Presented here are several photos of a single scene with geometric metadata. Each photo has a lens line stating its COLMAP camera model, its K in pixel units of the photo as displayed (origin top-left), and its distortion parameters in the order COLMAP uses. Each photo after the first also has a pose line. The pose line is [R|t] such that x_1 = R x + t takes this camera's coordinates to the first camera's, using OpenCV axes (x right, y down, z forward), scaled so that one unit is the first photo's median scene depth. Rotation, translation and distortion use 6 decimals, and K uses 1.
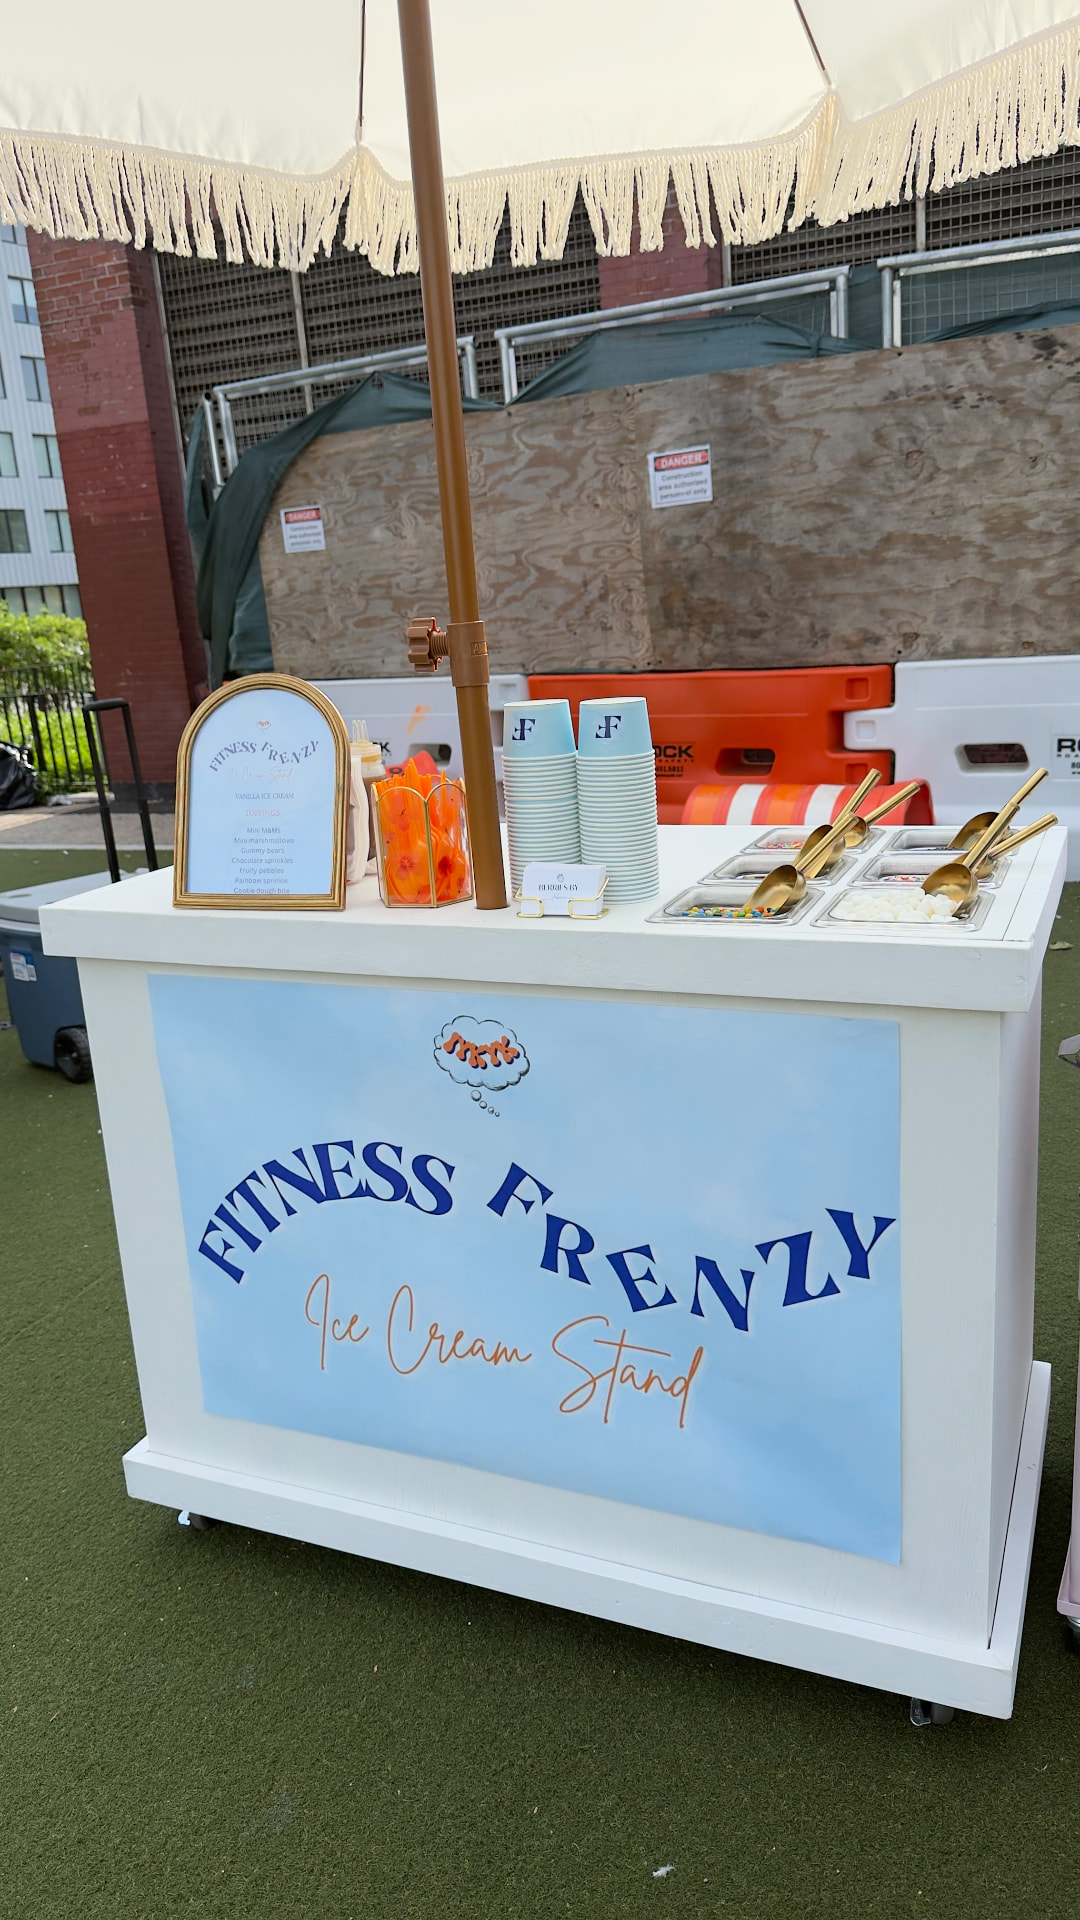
lens RADIAL K [[1331.1, 0, 540.0], [0, 1331.1, 960.0], [0, 0, 1]] dist [0.112132, -0.264286]
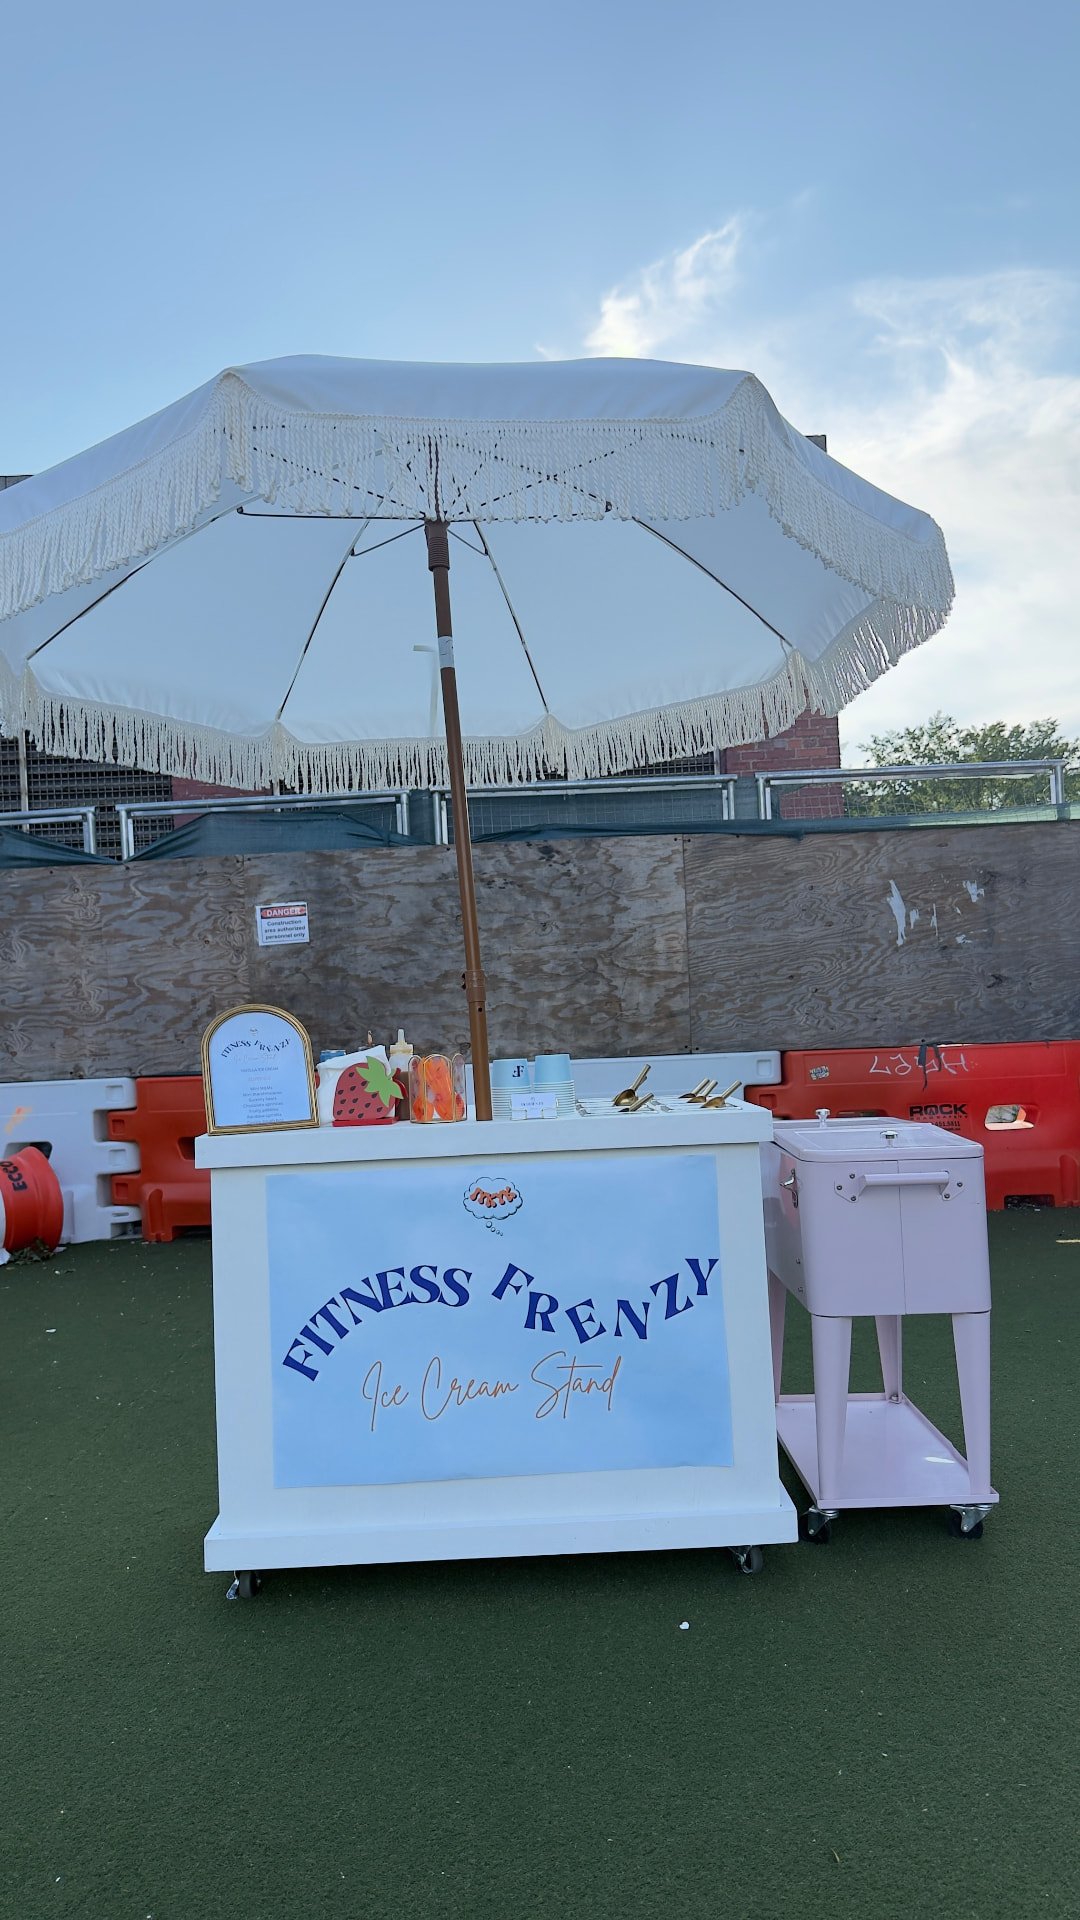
lens RADIAL K [[1331.1, 0, 540.0], [0, 1331.1, 960.0], [0, 0, 1]] dist [0.112132, -0.264286]
pose [[0.909770, 0.042870, 0.412893, -0.207604], [0.093523, 0.947914, -0.304489, 0.088700], [-0.404441, 0.315629, 0.858374, -0.190356]]
